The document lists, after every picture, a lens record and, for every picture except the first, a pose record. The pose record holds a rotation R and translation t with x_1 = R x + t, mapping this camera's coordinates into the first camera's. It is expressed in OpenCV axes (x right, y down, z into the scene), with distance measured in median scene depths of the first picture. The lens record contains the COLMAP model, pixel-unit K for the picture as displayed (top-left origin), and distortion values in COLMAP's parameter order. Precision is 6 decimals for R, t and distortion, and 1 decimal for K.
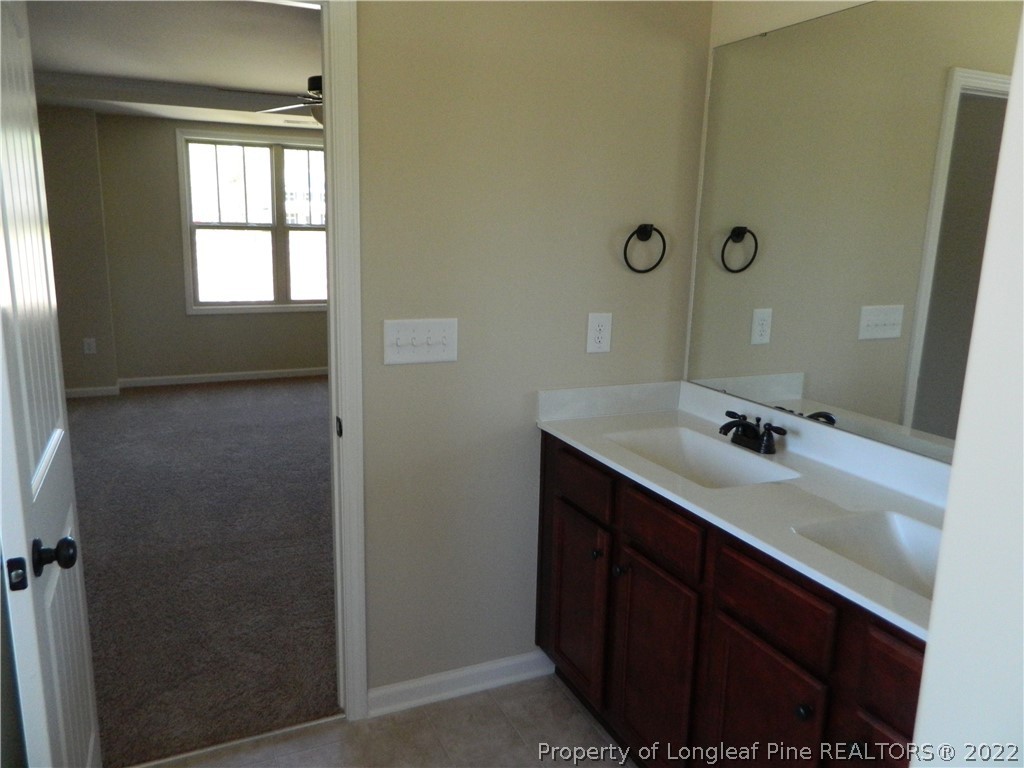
lens RADIAL K [[754.4, 0, 513.6], [0, 754.4, 380.9], [0, 0, 1]] dist [0.000388, -0.012228]
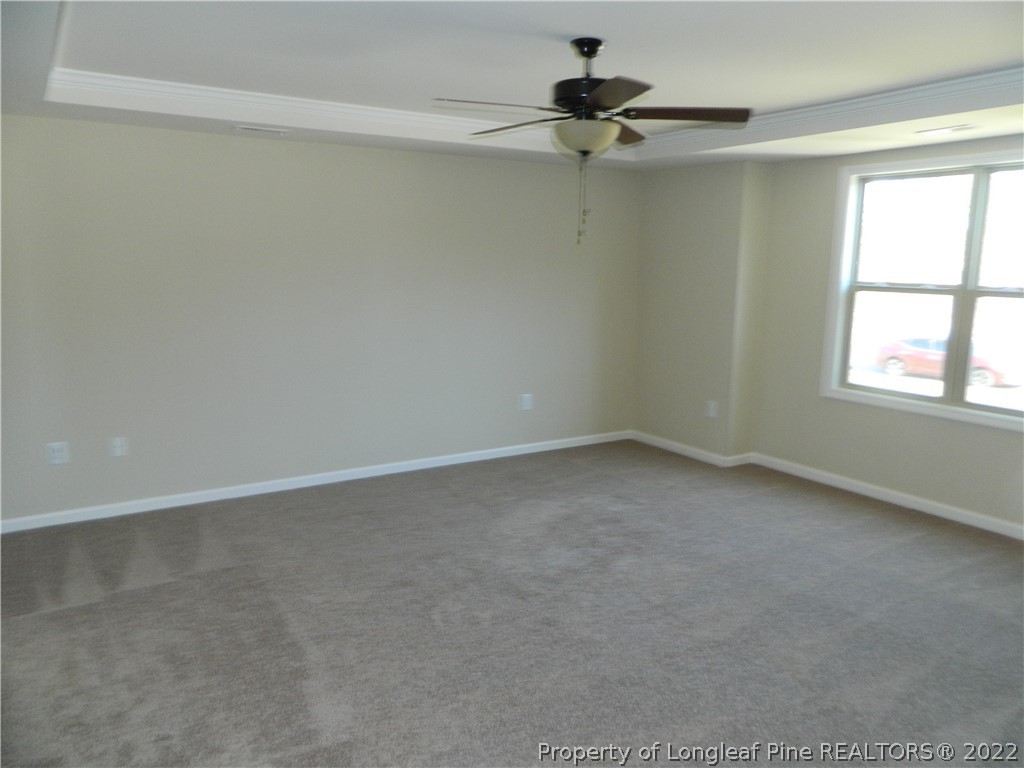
lens RADIAL K [[754.4, 0, 512.7], [0, 754.4, 381.9], [0, 0, 1]] dist [0.000388, -0.012228]
pose [[0.132284, 0.140873, -0.981150, 0.310065], [-0.209382, 0.971484, 0.111256, -0.122889], [0.968845, 0.190718, 0.158008, 0.552860]]
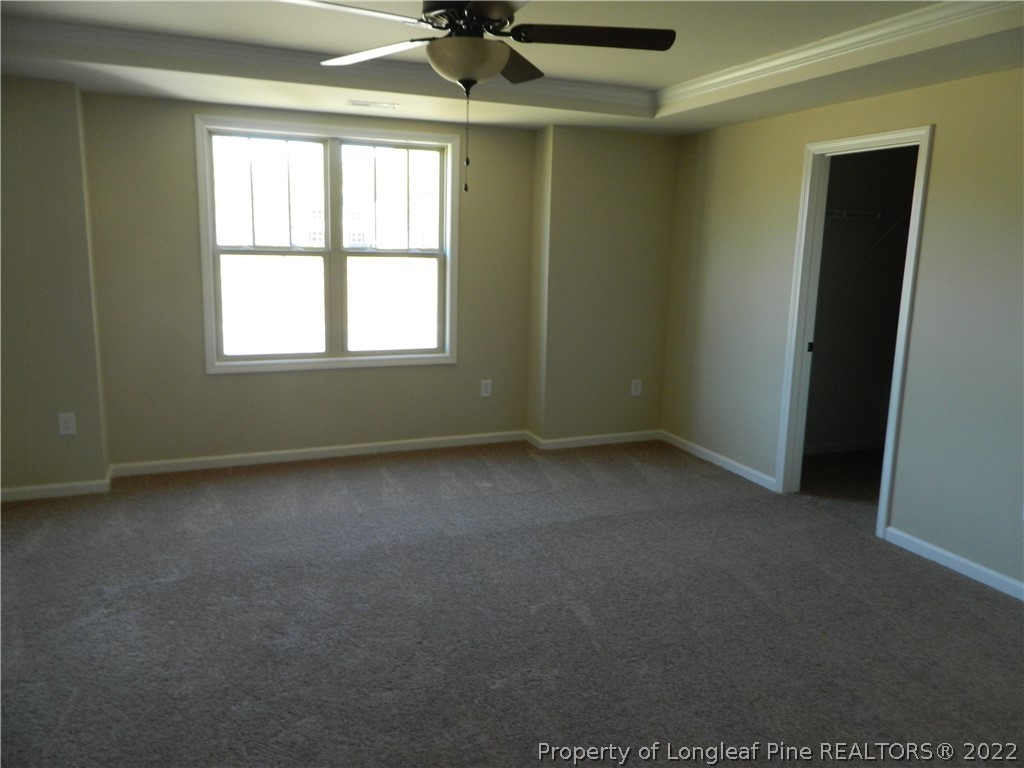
lens RADIAL K [[754.4, 0, 504.6], [0, 754.4, 385.6], [0, 0, 1]] dist [0.000388, -0.012228]
pose [[0.999169, 0.005653, -0.040368, -0.122278], [-0.006523, 0.999748, -0.021461, -0.063700], [0.040237, 0.021706, 0.998954, 0.297705]]
